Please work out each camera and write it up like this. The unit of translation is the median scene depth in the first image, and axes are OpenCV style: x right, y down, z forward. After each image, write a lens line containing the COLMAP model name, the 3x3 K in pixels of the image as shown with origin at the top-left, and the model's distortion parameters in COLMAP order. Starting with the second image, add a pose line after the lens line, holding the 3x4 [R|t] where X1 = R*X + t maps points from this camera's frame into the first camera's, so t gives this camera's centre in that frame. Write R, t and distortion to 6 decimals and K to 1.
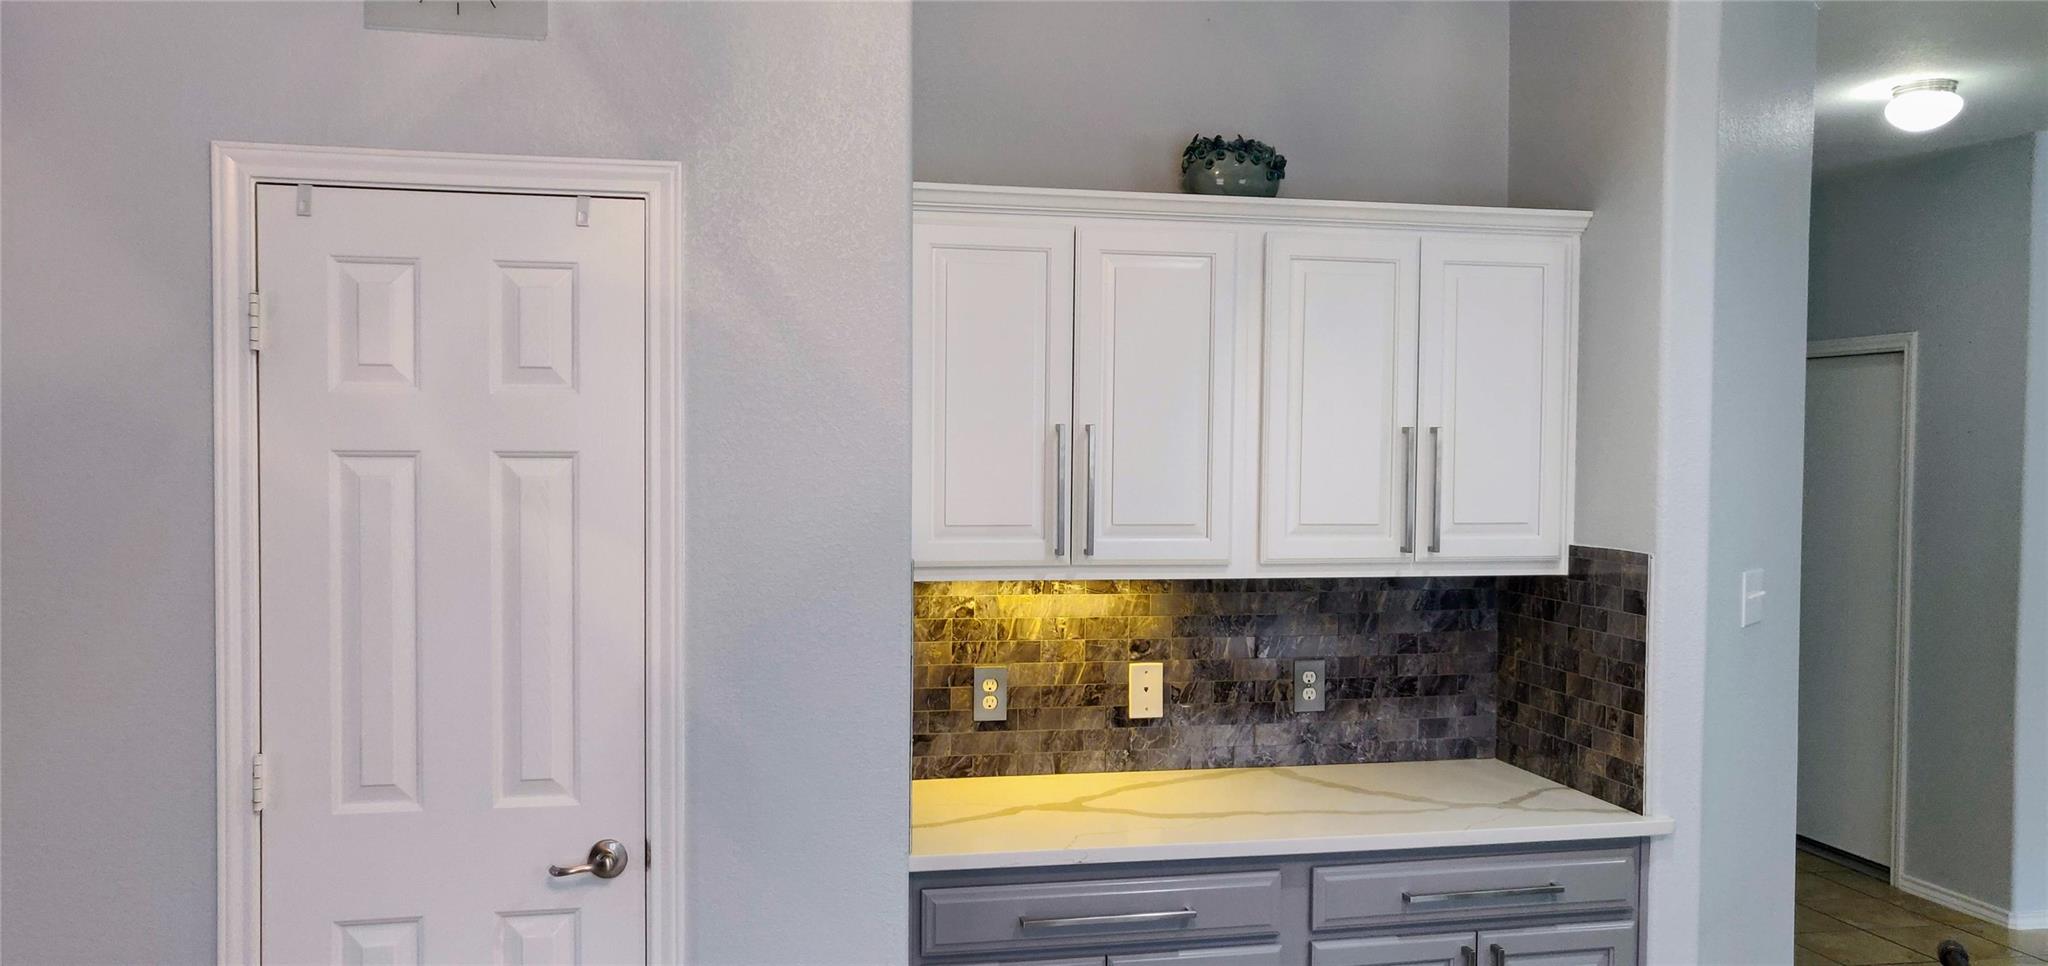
lens RADIAL K [[1569.9, 0, 1046.3], [0, 1569.9, 496.6], [0, 0, 1]] dist [0.003782, -0.000012]
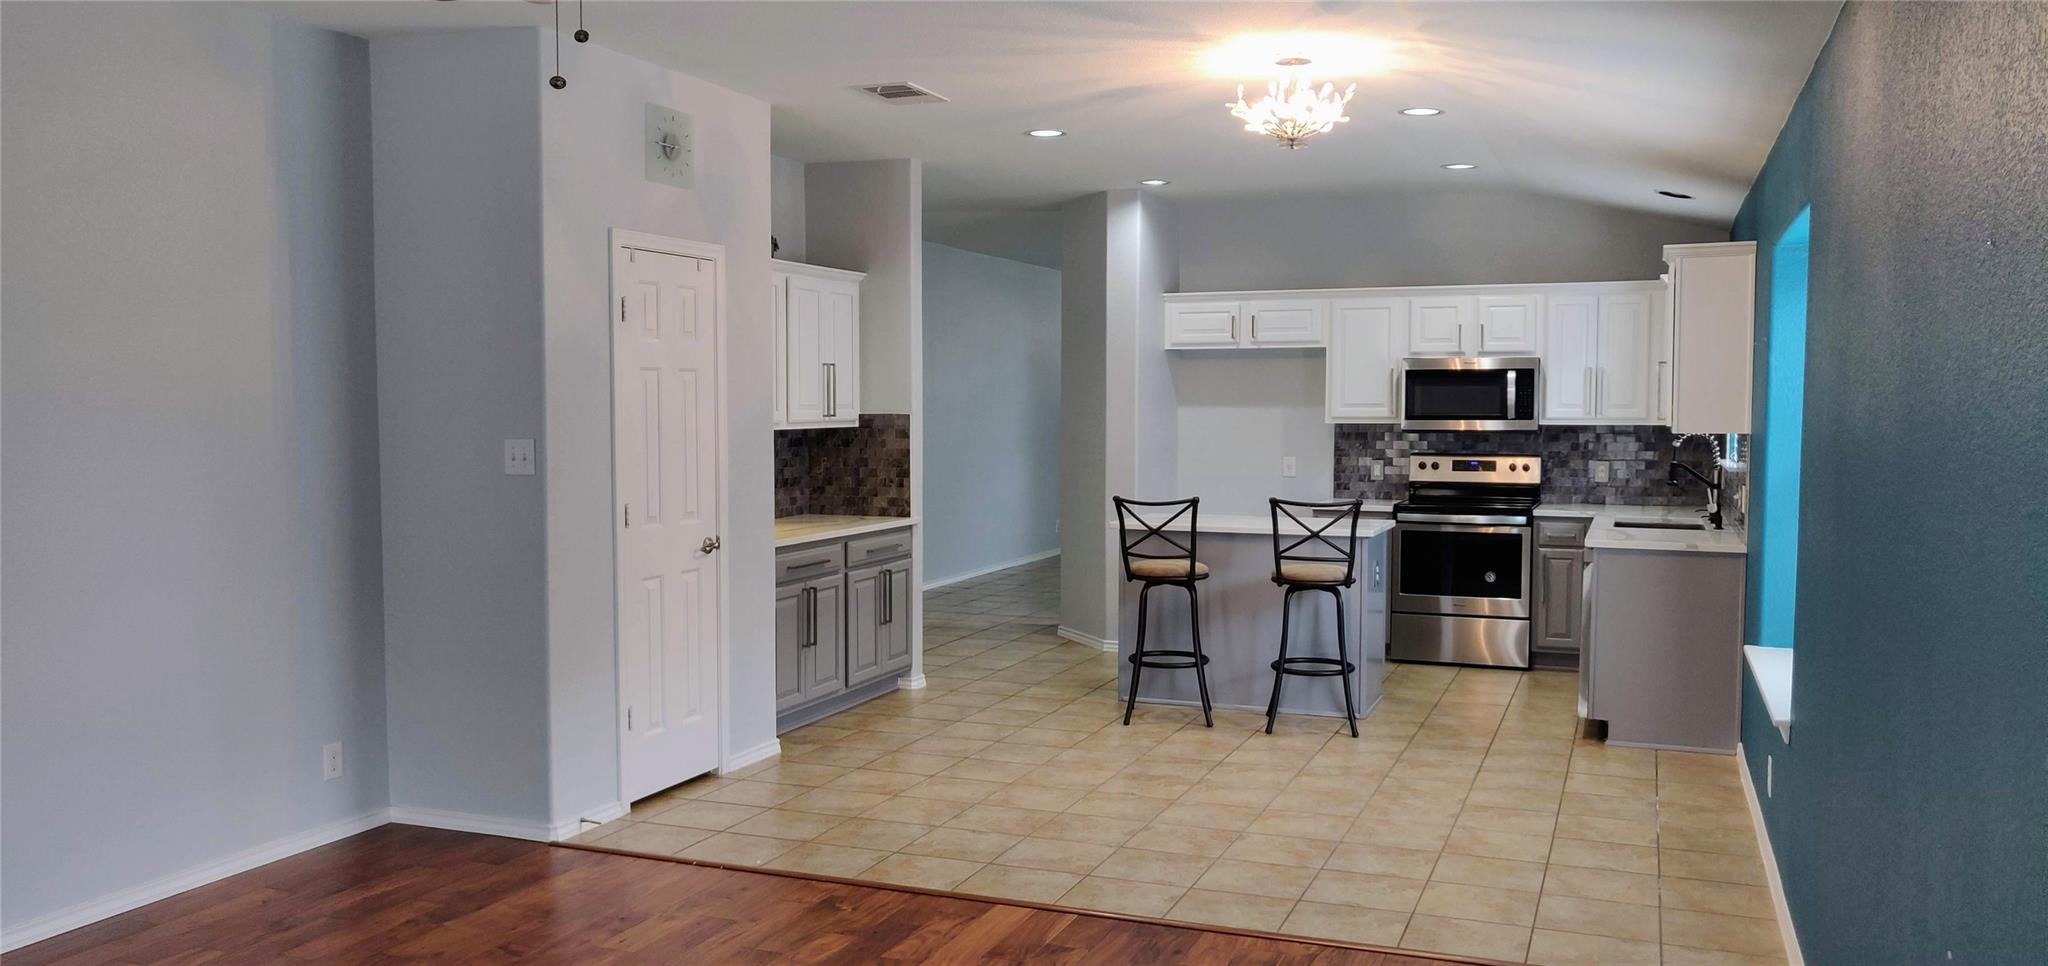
lens RADIAL K [[1569.9, 0, 1028.4], [0, 1569.9, 486.2], [0, 0, 1]] dist [0.003782, -0.000012]
pose [[0.553413, -0.054262, 0.831138, -1.527969], [0.031563, 0.998525, 0.044175, 0.044021], [-0.832309, 0.001786, 0.554309, -0.534145]]
